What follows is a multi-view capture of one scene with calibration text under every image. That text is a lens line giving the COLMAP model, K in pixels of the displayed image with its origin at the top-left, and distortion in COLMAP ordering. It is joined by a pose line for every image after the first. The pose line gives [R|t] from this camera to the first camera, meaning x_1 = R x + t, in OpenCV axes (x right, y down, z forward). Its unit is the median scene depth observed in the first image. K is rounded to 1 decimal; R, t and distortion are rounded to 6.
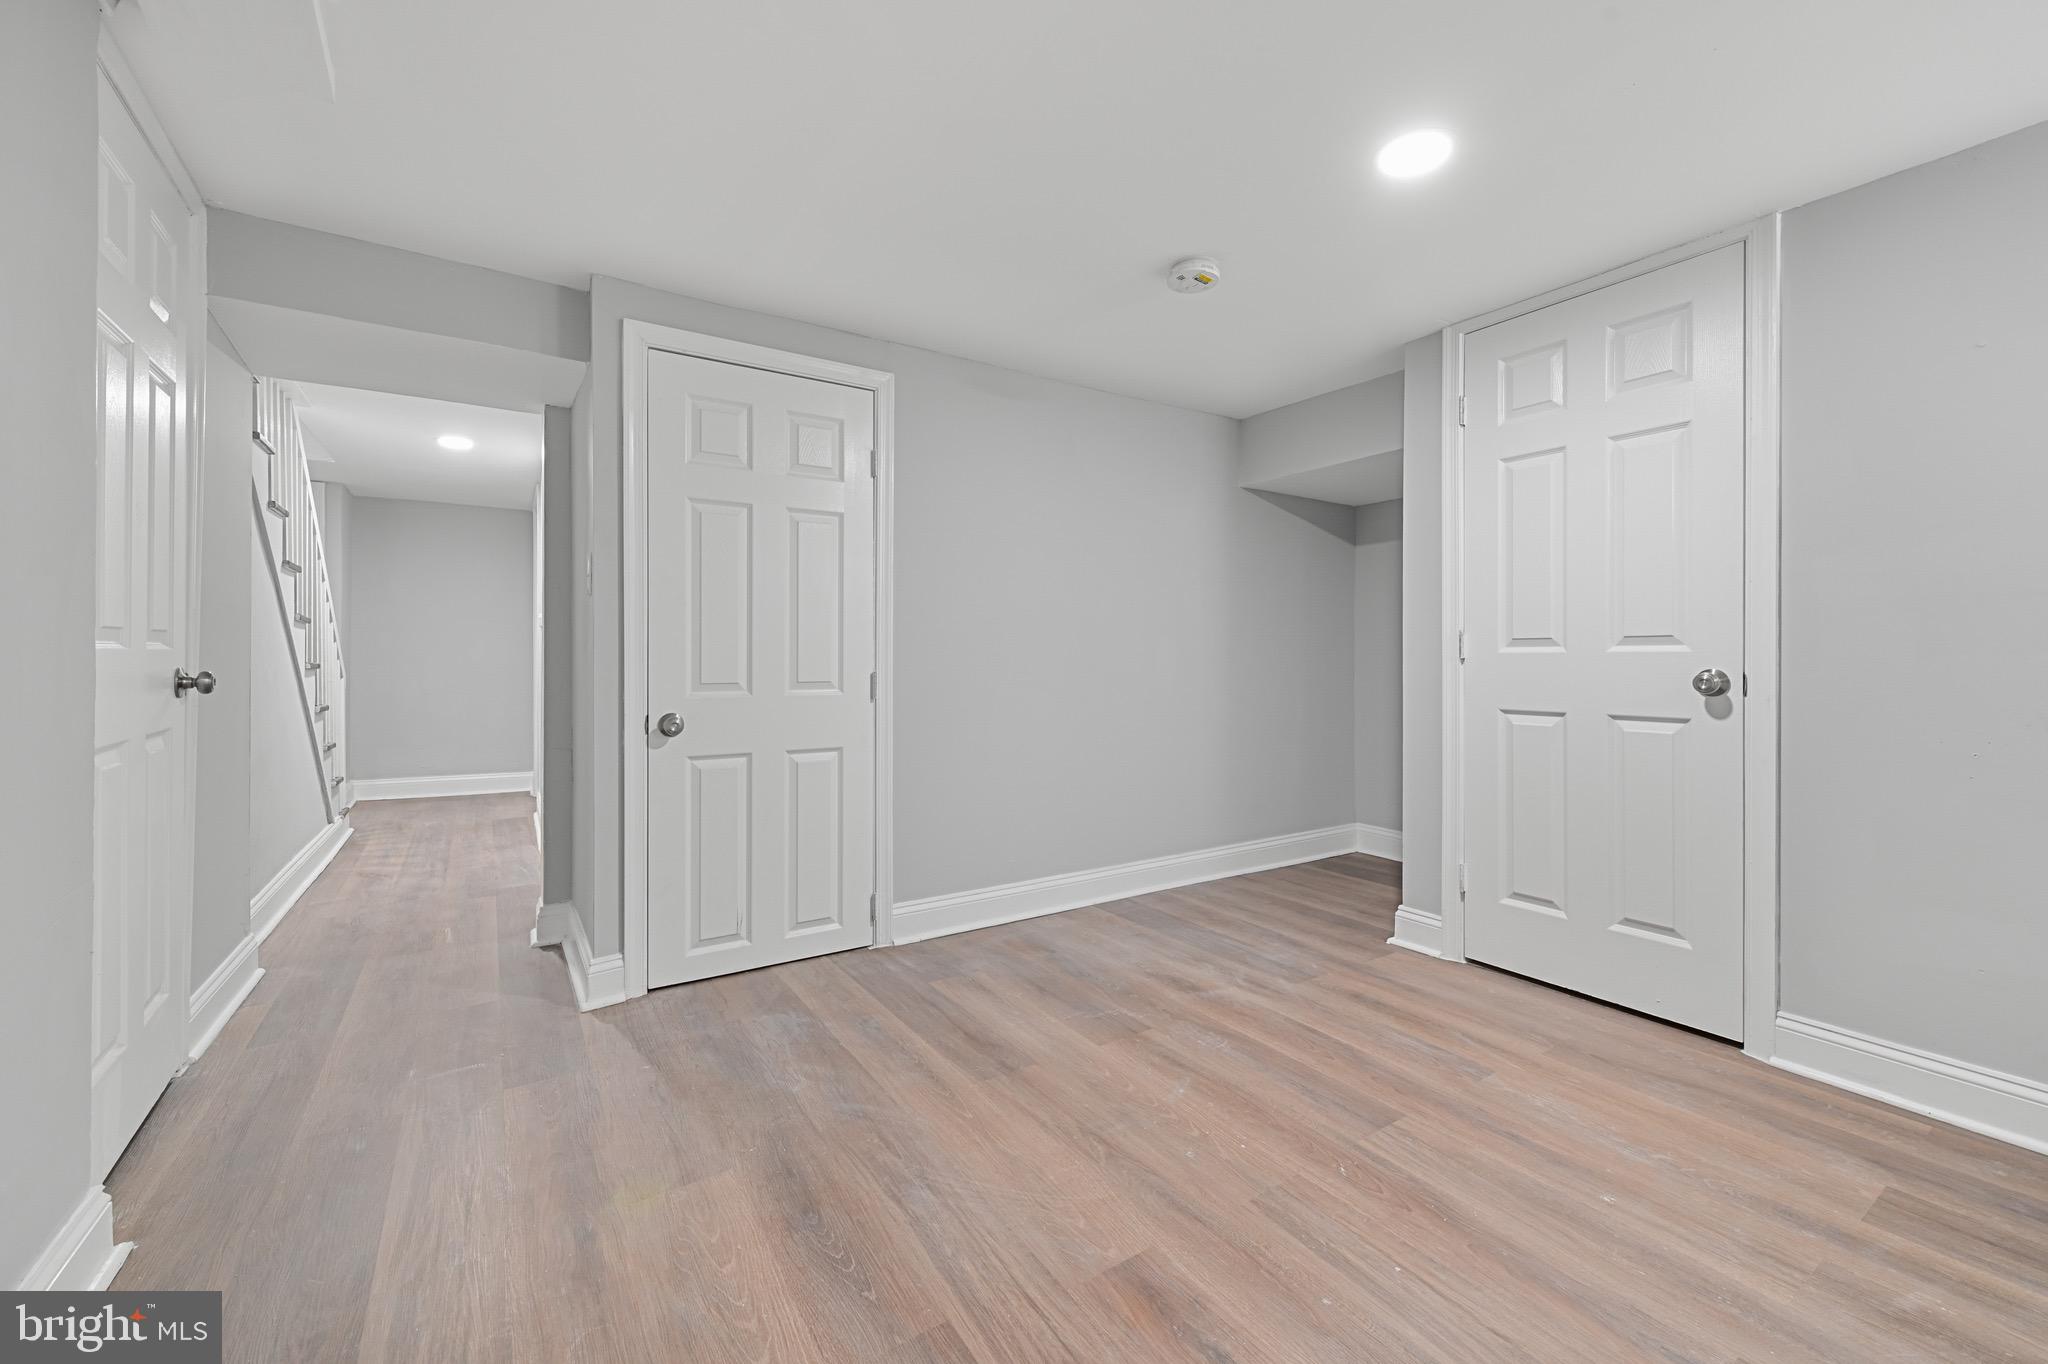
lens RADIAL K [[816.2, 0, 1028.8], [0, 816.2, 676.1], [0, 0, 1]] dist [0.007564, -0.000591]
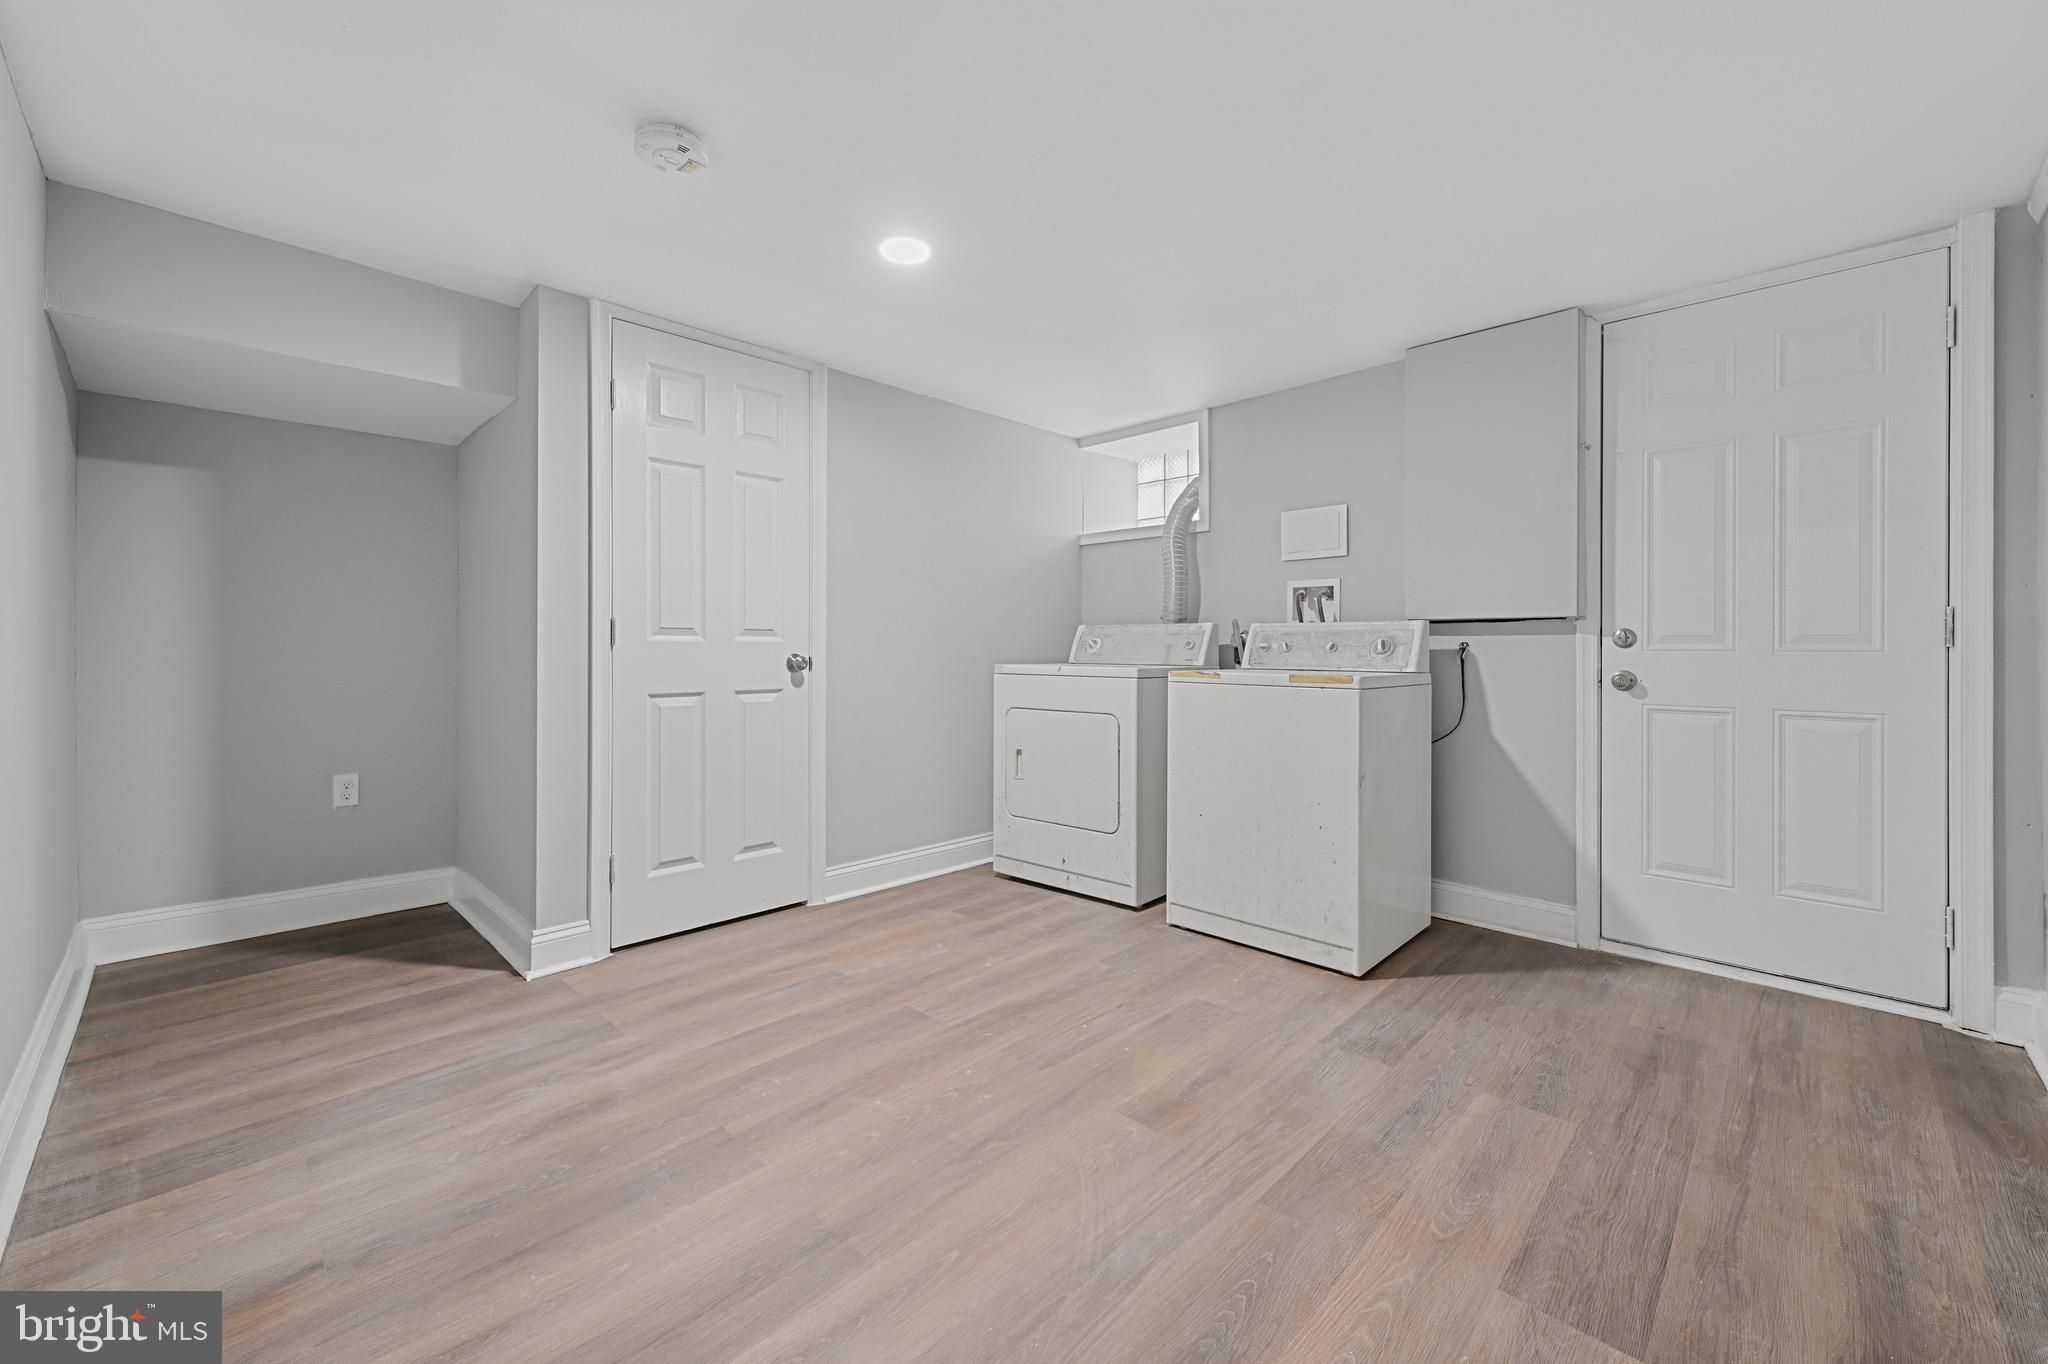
lens RADIAL K [[816.2, 0, 1036.0], [0, 816.2, 657.6], [0, 0, 1]] dist [0.007564, -0.000591]
pose [[-0.226013, -0.010949, 0.974063, -0.663984], [0.019837, 0.999678, 0.015840, -0.015601], [-0.973922, 0.022903, -0.225723, 0.883391]]
